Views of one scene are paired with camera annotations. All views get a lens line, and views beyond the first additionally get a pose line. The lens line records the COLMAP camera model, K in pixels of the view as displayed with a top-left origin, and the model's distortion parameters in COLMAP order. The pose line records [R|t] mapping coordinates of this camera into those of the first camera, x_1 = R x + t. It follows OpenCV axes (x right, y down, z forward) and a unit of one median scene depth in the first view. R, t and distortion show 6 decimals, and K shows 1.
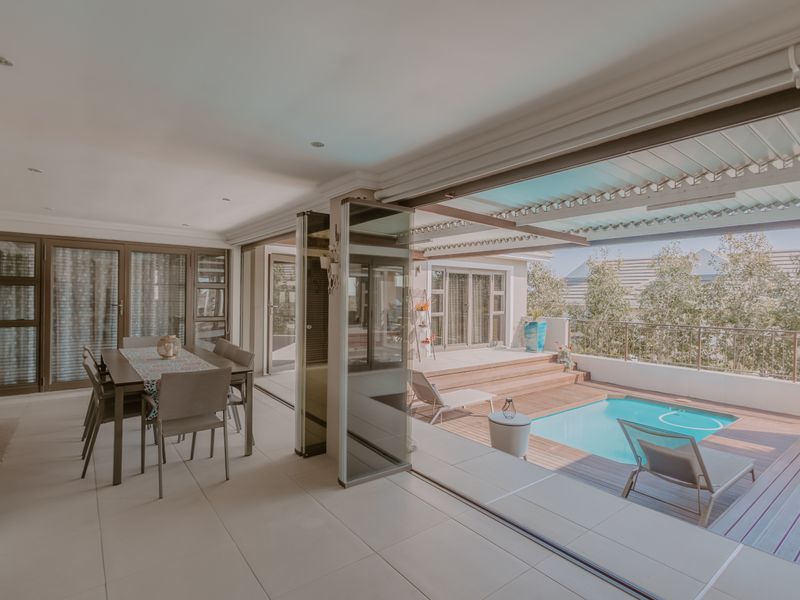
lens RADIAL K [[412.6, 0, 396.5], [0, 412.6, 291.1], [0, 0, 1]] dist [0.009781, -0.000398]
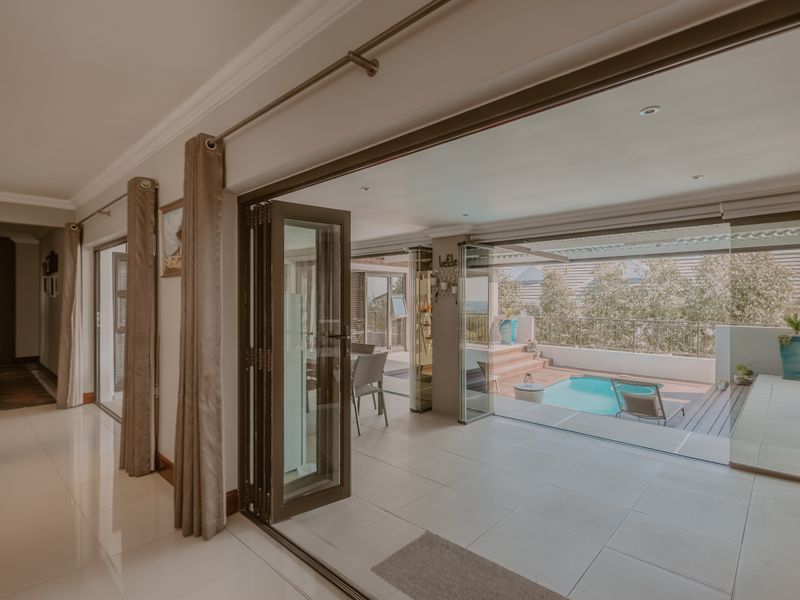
lens RADIAL K [[412.6, 0, 396.5], [0, 412.6, 291.1], [0, 0, 1]] dist [0.009781, -0.000398]
pose [[0.987609, -0.011416, 0.156517, -0.187851], [0.011902, 0.999927, -0.002165, -0.011236], [-0.156481, 0.004001, 0.987673, -0.157745]]
